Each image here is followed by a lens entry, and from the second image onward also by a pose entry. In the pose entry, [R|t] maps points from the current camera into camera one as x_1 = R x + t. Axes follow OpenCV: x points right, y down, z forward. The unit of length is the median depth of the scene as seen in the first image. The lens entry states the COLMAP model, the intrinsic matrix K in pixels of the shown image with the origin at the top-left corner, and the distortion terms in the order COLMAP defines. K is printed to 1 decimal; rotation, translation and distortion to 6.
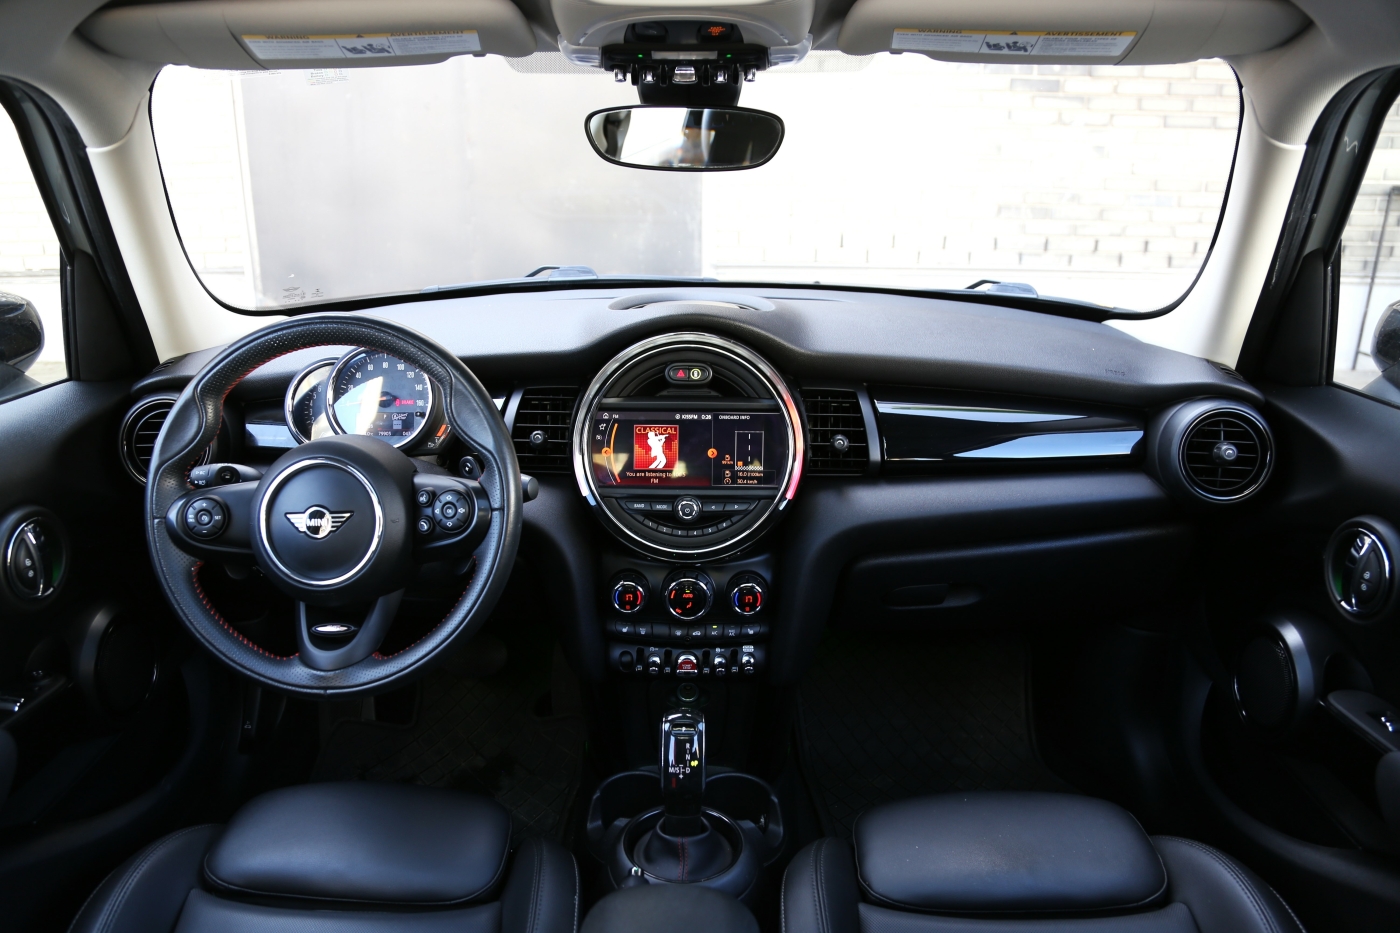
lens RADIAL K [[985.4, 0, 700.0], [0, 985.4, 466.5], [0, 0, 1]] dist [-0.114936, 0.049694]
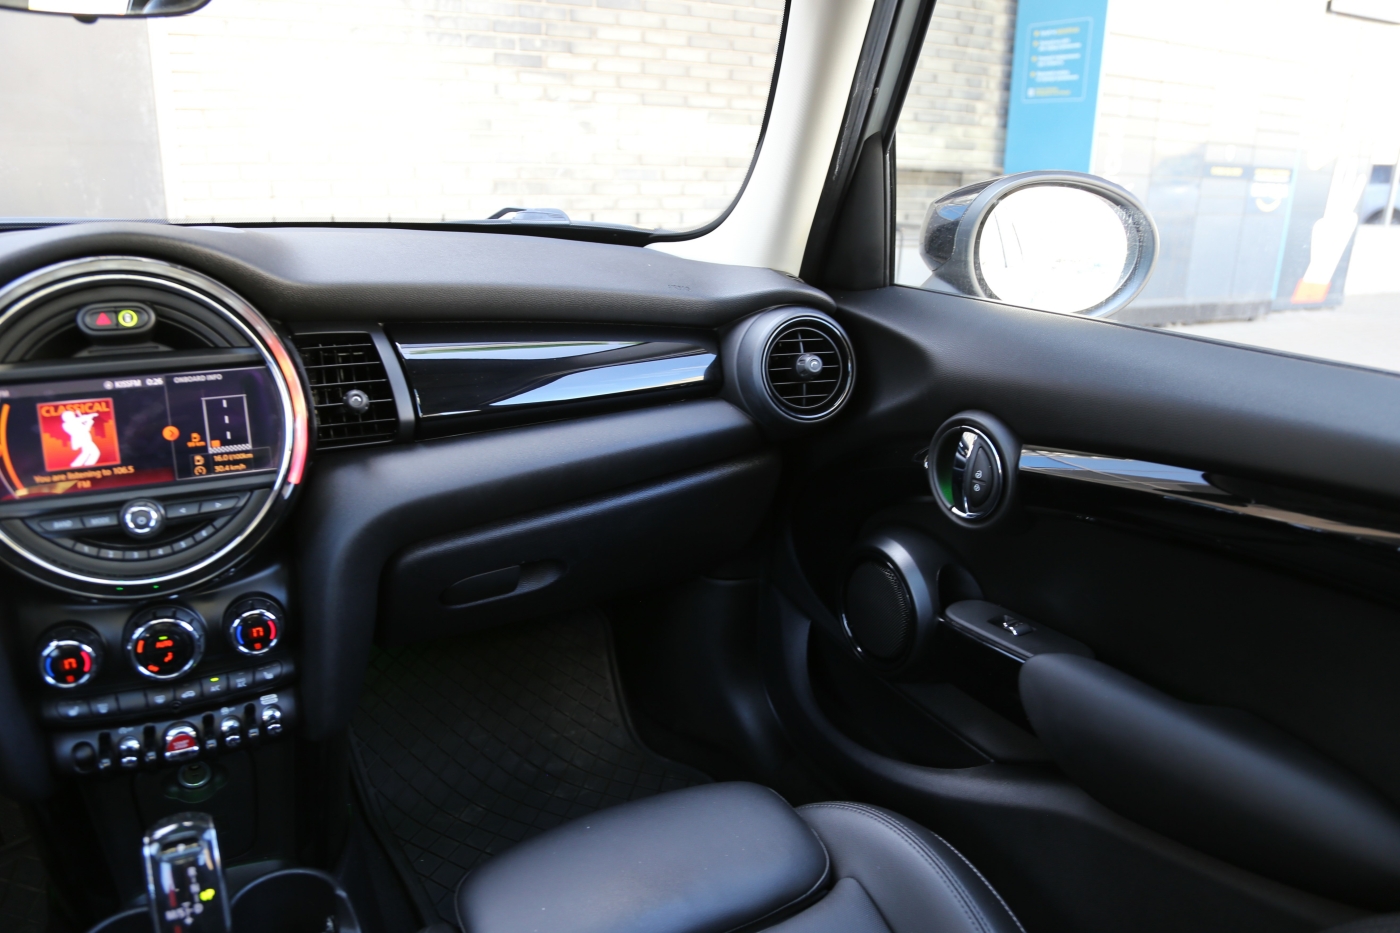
lens RADIAL K [[985.4, 0, 700.0], [0, 985.4, 466.5], [0, 0, 1]] dist [-0.114936, 0.049694]
pose [[0.880115, -0.131682, 0.456134, 0.030544], [0.127569, 0.991025, 0.039956, 0.030151], [-0.457301, 0.023023, 0.889014, 0.238694]]
